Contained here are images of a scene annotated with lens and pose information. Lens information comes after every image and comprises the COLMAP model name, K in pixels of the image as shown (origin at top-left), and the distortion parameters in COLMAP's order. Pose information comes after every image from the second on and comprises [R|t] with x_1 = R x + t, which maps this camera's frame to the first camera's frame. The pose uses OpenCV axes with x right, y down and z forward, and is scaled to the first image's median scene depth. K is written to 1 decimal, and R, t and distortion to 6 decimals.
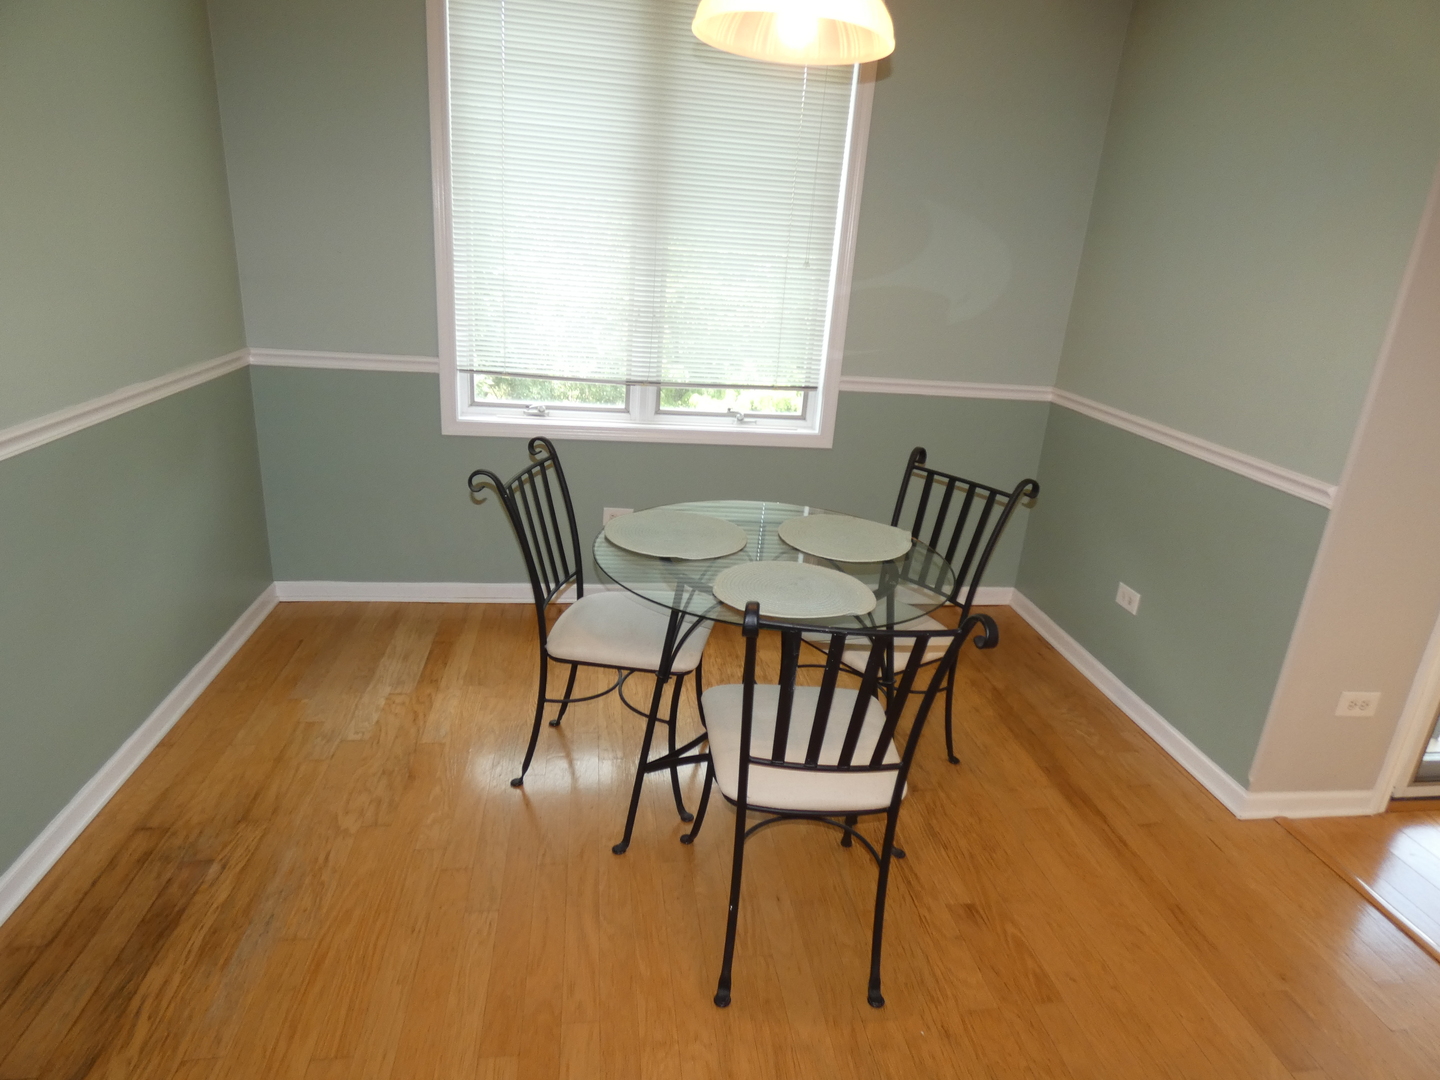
lens RADIAL K [[881.7, 0, 720.0], [0, 881.7, 540.0], [0, 0, 1]] dist [-0.035969, 0.028870]
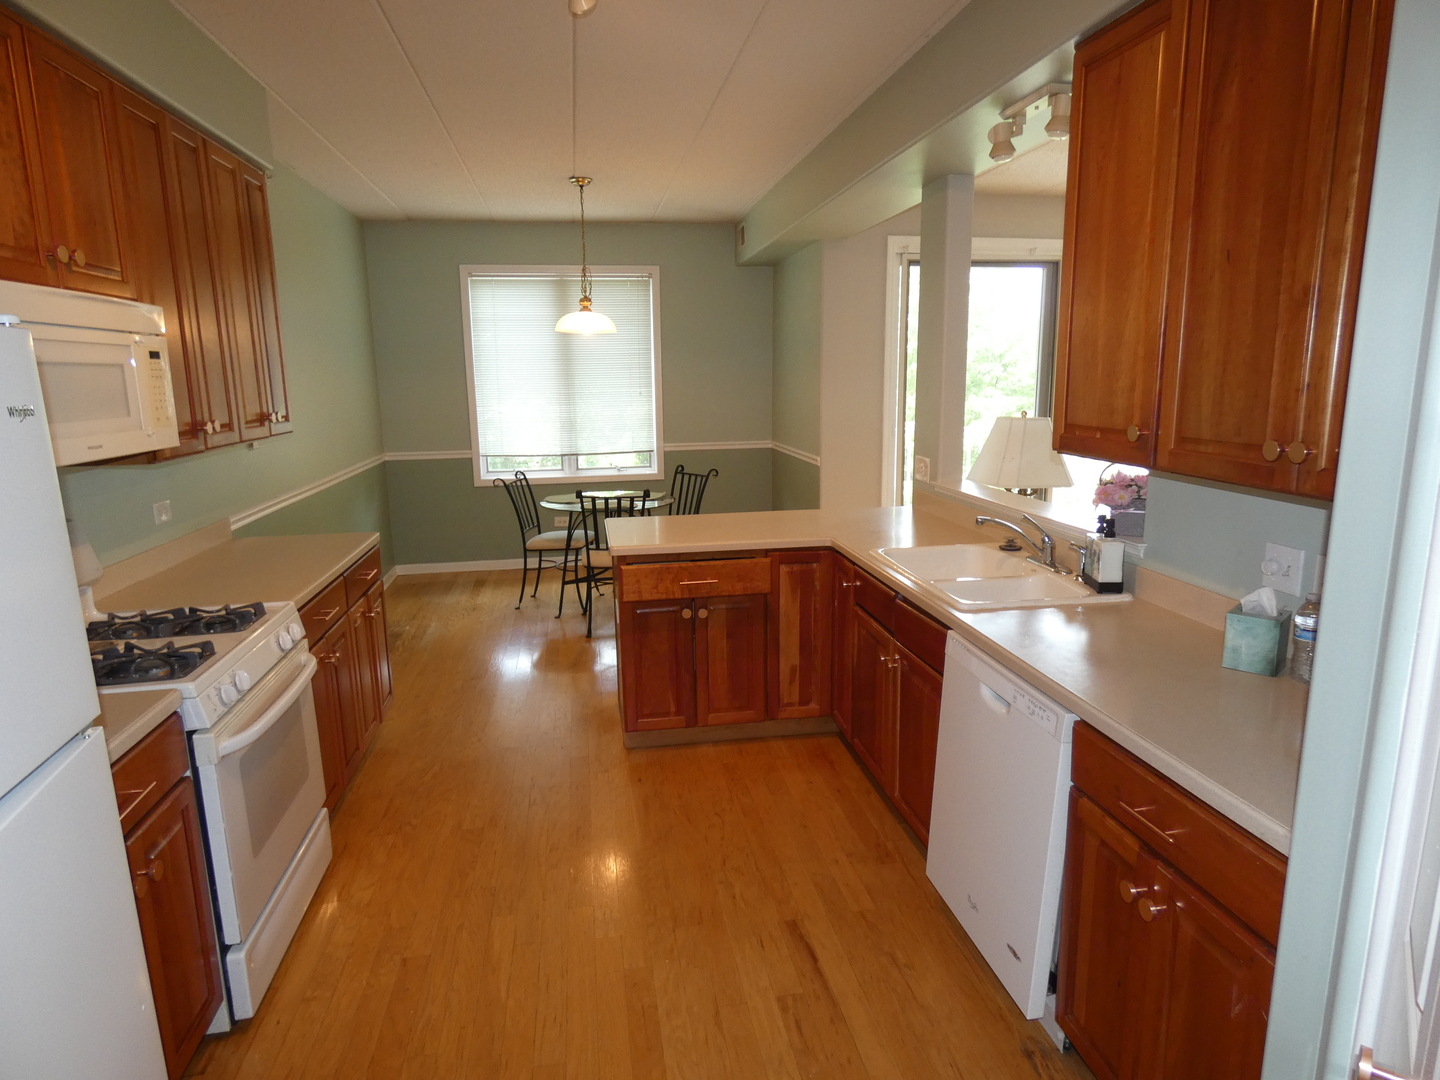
lens RADIAL K [[881.7, 0, 720.0], [0, 881.7, 540.0], [0, 0, 1]] dist [-0.035969, 0.028870]
pose [[0.995985, -0.088938, 0.010167, 0.245640], [0.089482, 0.985915, -0.141298, 0.369861], [0.002543, 0.141641, 0.989915, -1.105872]]
